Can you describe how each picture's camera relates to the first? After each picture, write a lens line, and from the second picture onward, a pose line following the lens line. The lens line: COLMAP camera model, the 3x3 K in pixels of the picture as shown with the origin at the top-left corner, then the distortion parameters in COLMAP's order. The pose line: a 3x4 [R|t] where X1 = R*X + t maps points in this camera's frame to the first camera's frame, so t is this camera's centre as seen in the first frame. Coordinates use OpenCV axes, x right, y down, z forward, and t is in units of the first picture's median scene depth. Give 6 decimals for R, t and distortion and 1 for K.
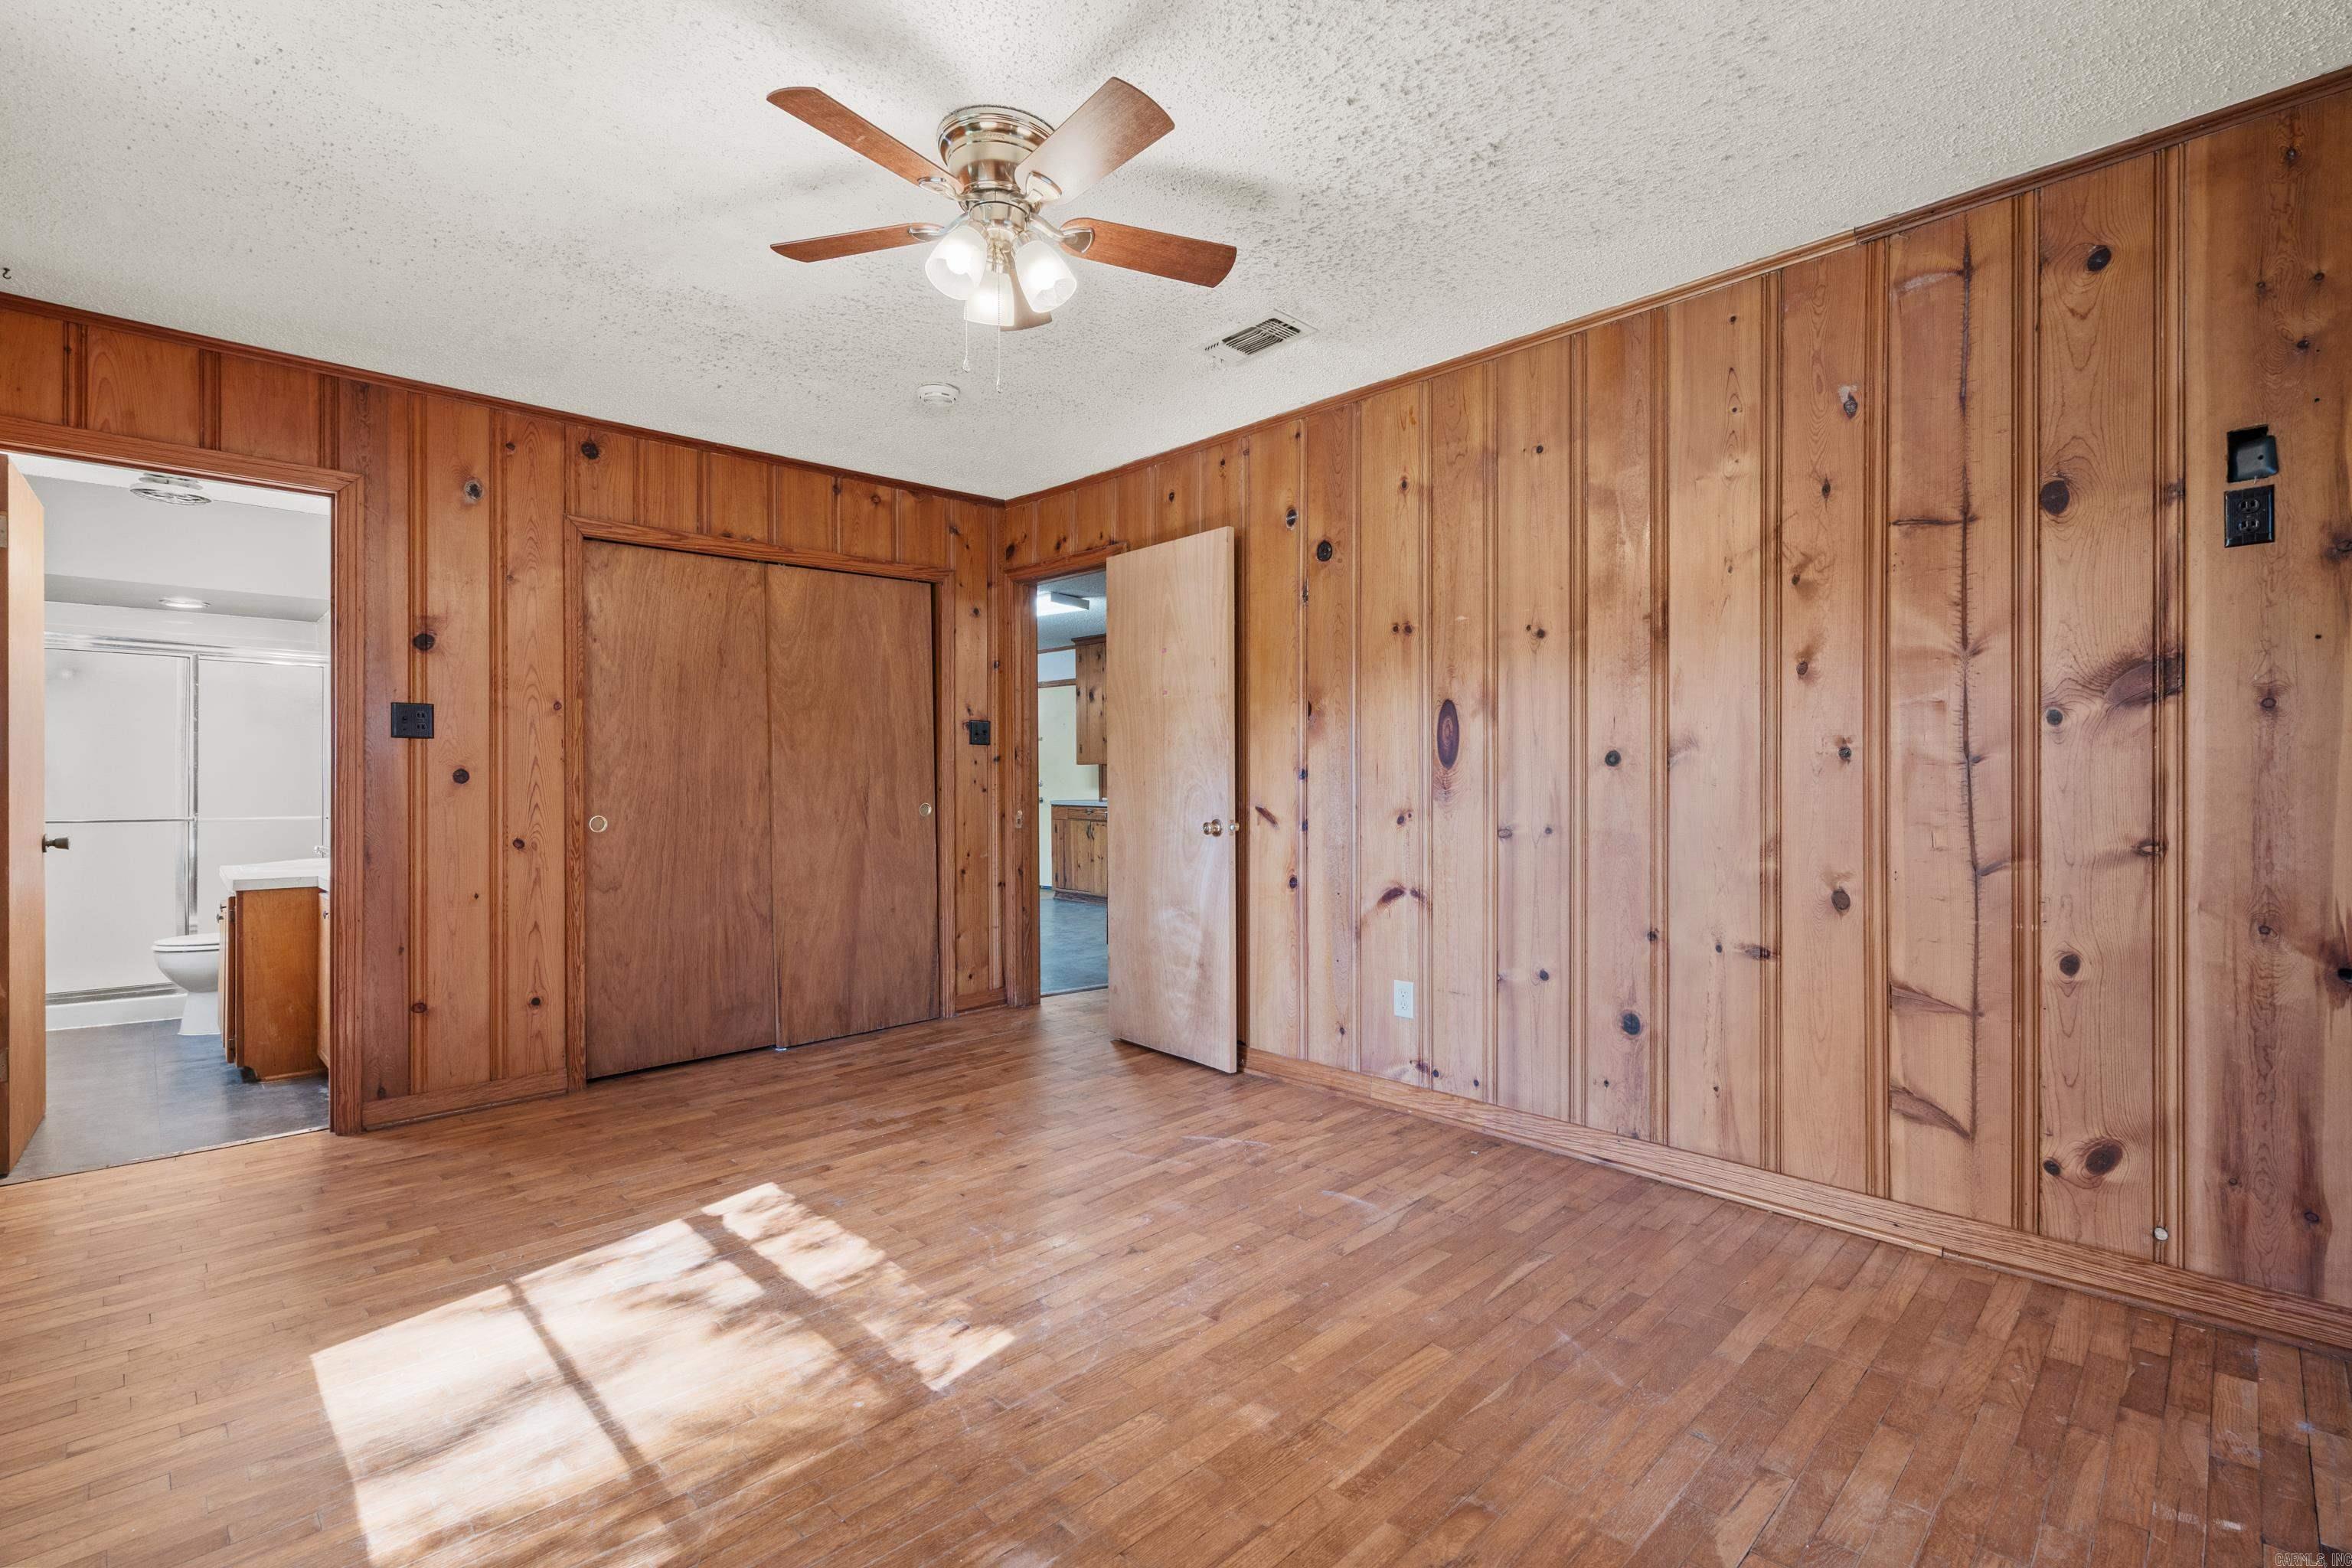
lens RADIAL K [[1078.1, 0, 1166.8], [0, 1078.1, 785.3], [0, 0, 1]] dist [0.000209, 0.001811]
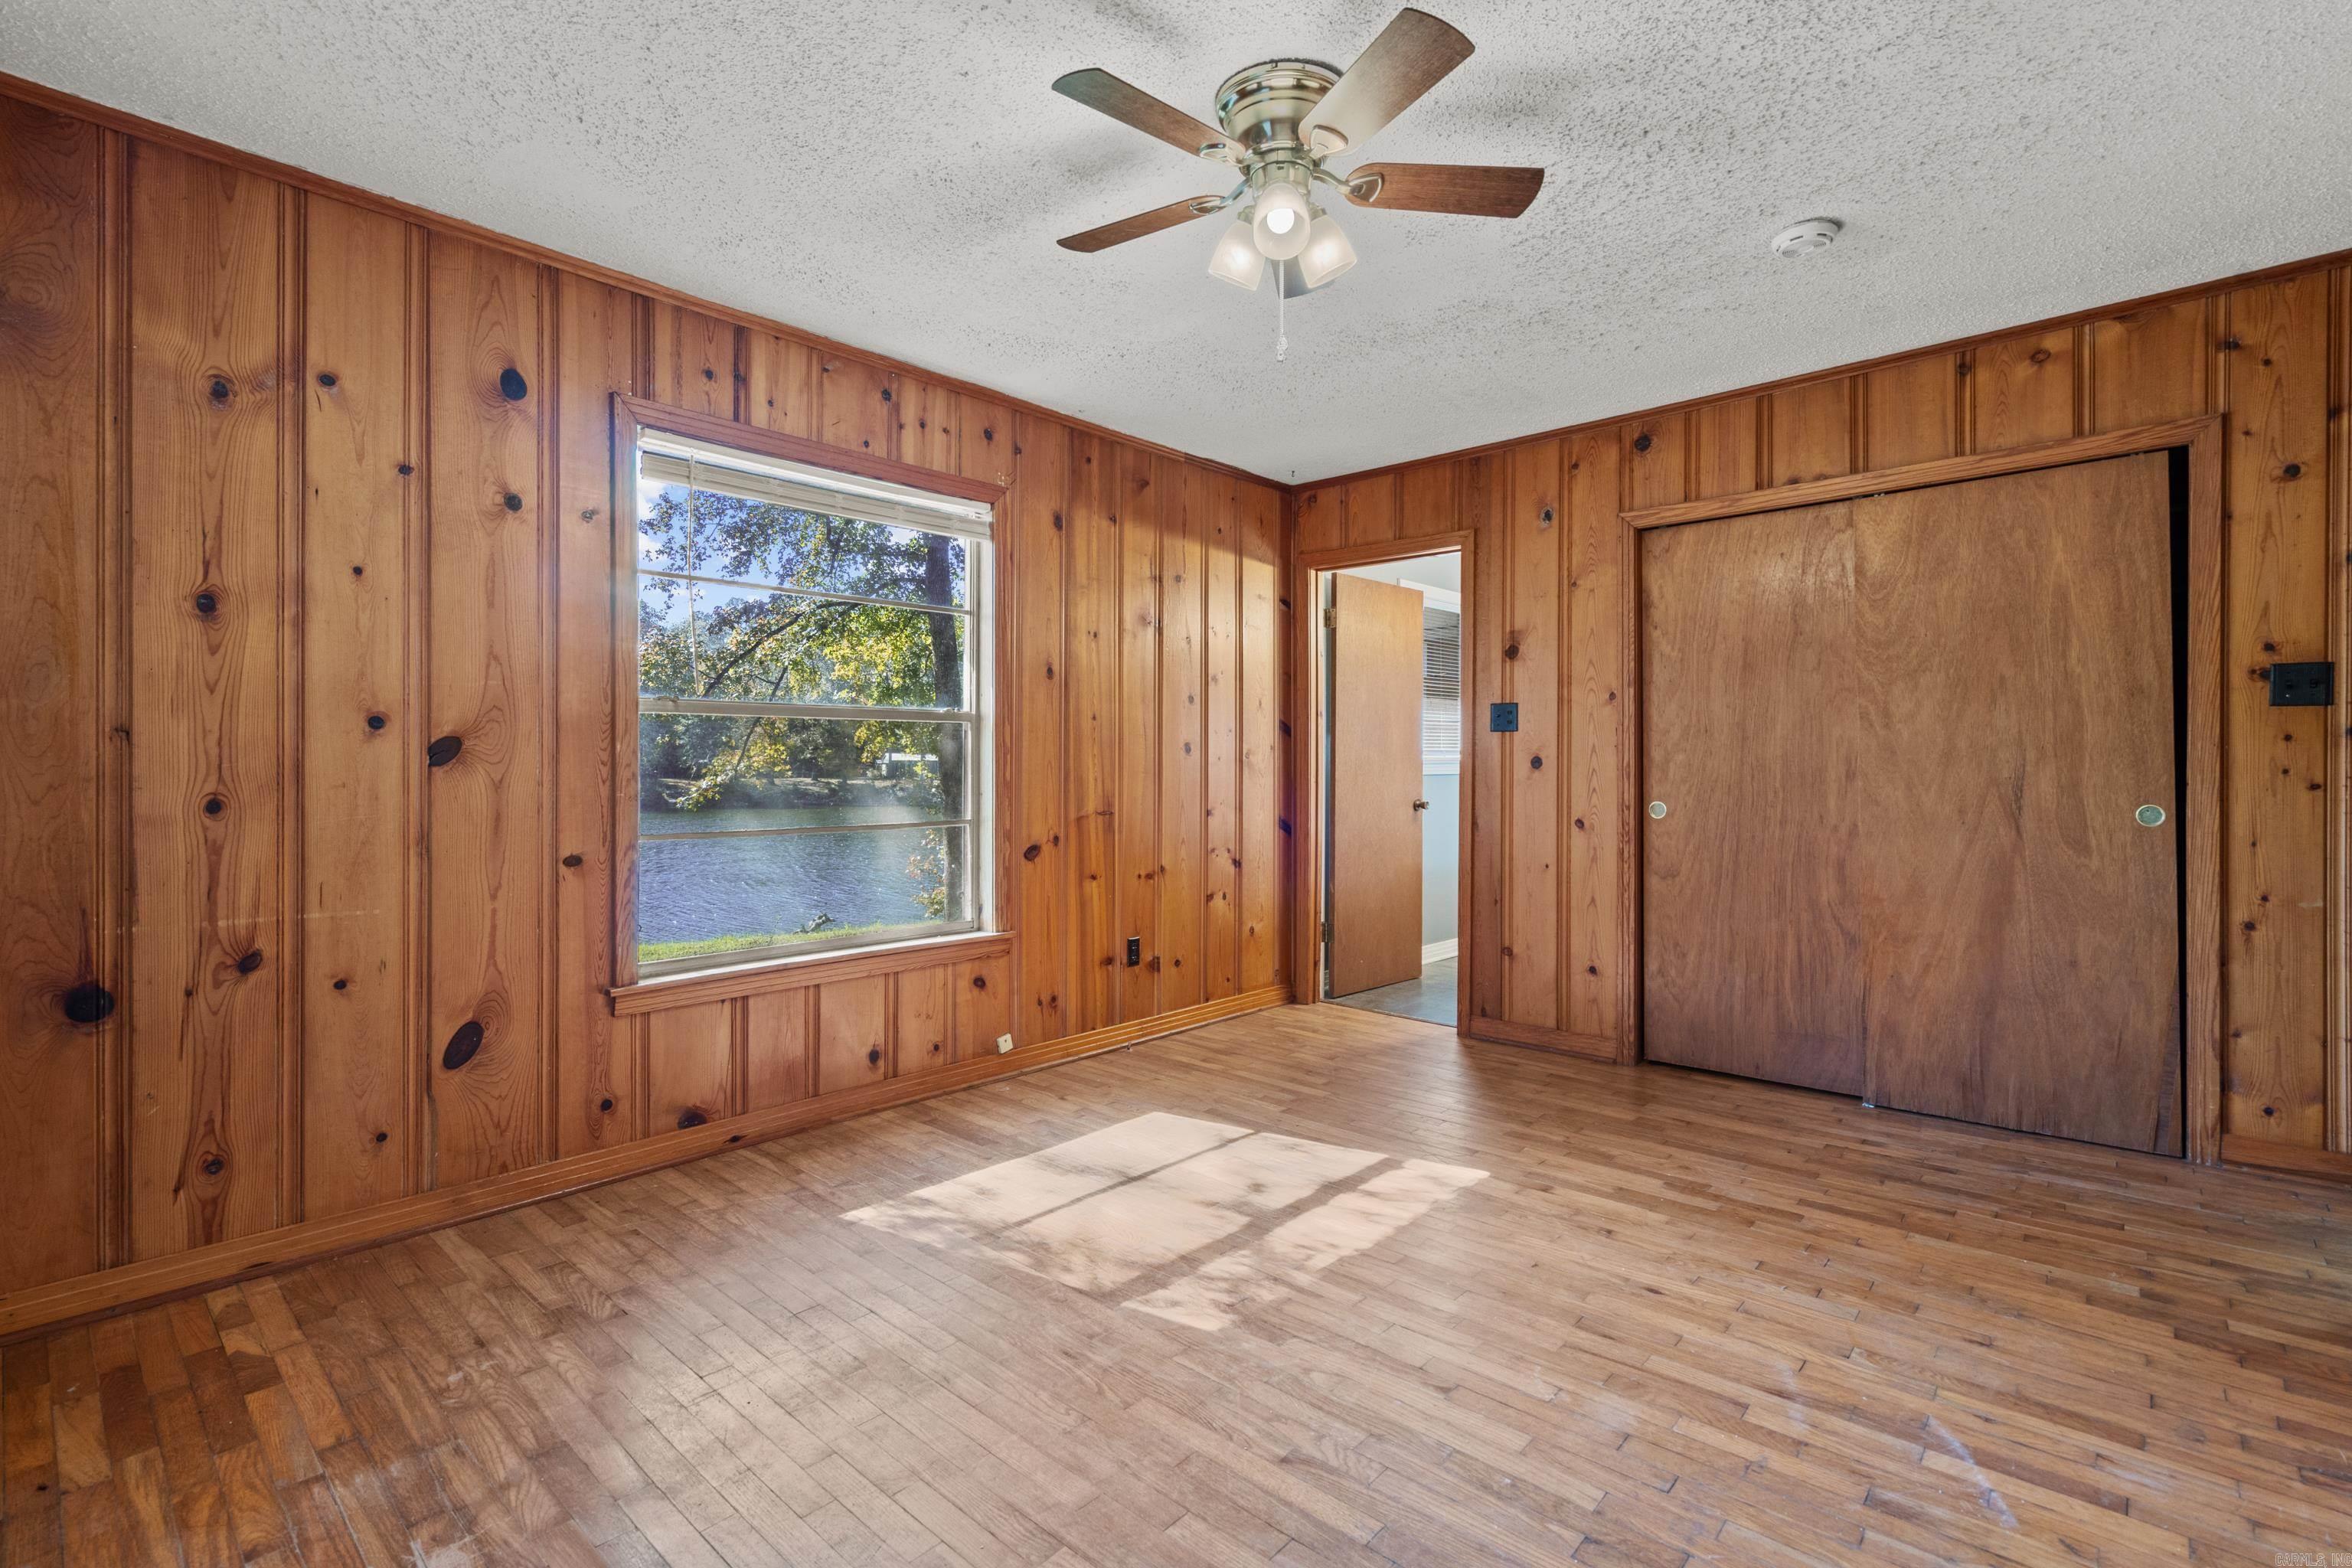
lens RADIAL K [[1078.1, 0, 1161.2], [0, 1078.1, 772.6], [0, 0, 1]] dist [0.000209, 0.001811]
pose [[0.055371, 0.010136, -0.998414, 0.479525], [-0.006532, 0.999931, 0.009789, -0.006200], [0.998444, 0.005979, 0.055434, 0.509412]]
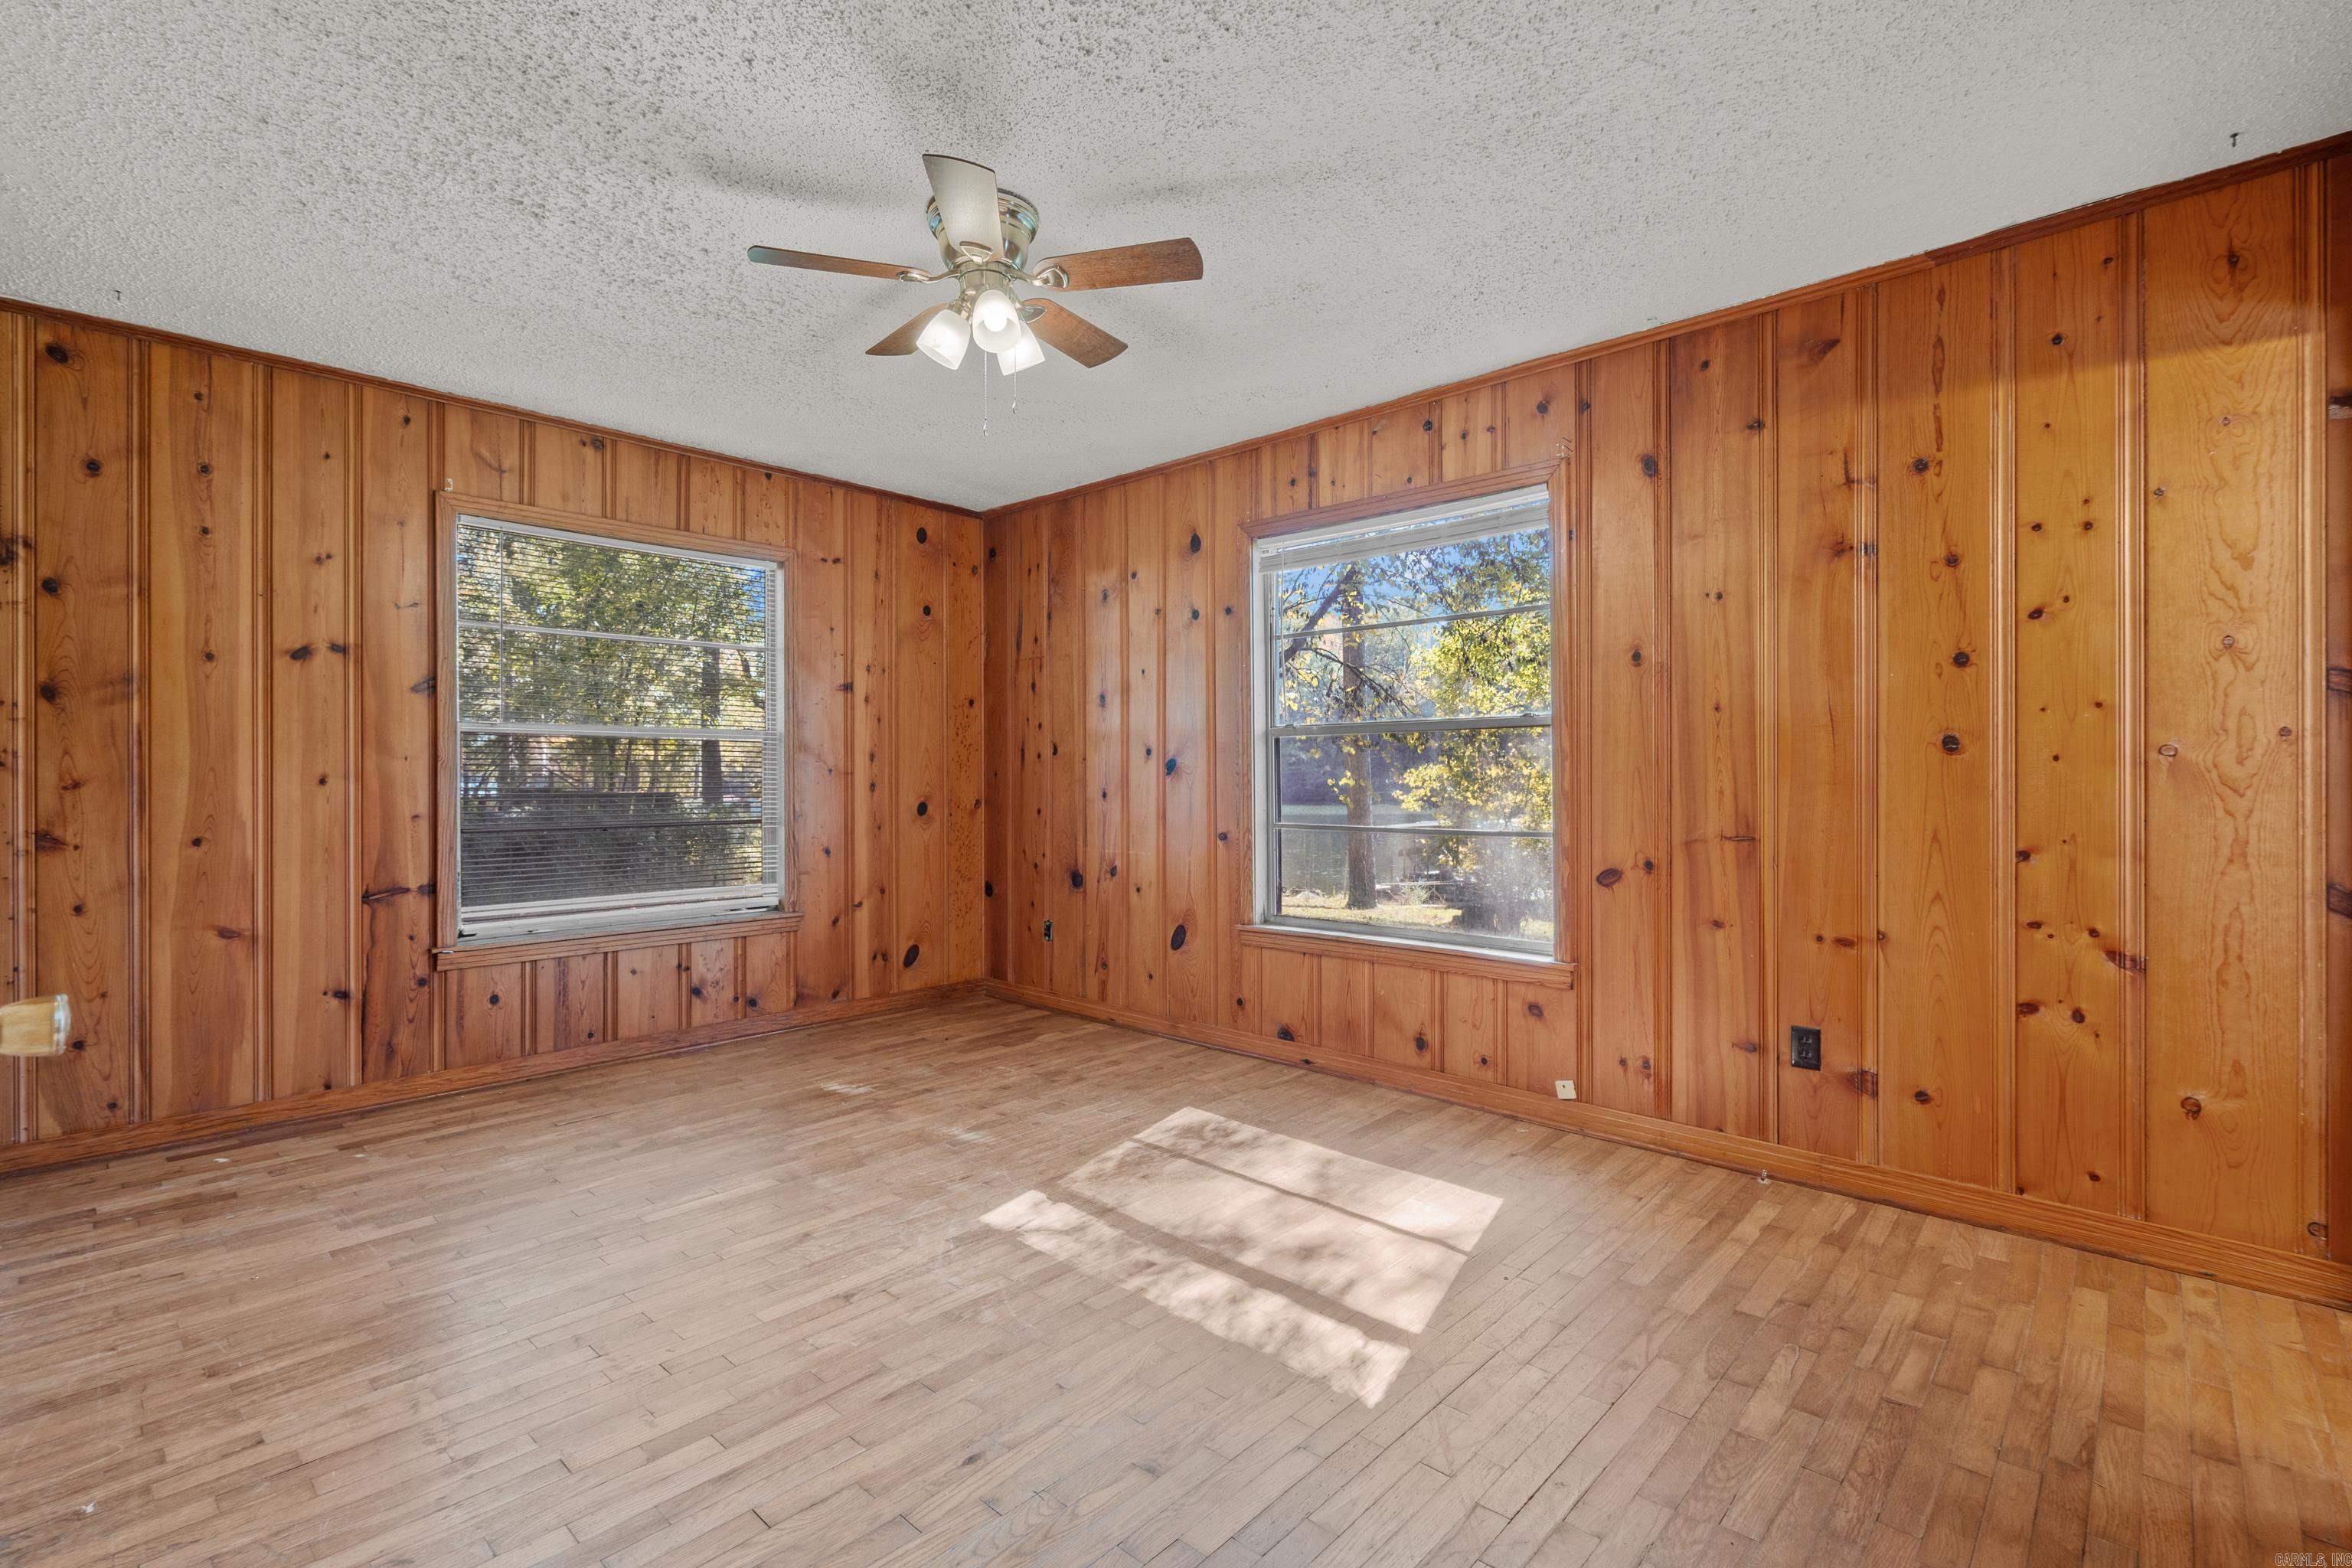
lens RADIAL K [[1078.1, 0, 1185.7], [0, 1078.1, 778.6], [0, 0, 1]] dist [0.000209, 0.001811]
pose [[-0.998161, 0.007655, -0.060136, -0.176590], [0.007132, 0.999935, 0.008915, -0.007673], [0.060201, 0.008470, -0.998150, 1.293063]]
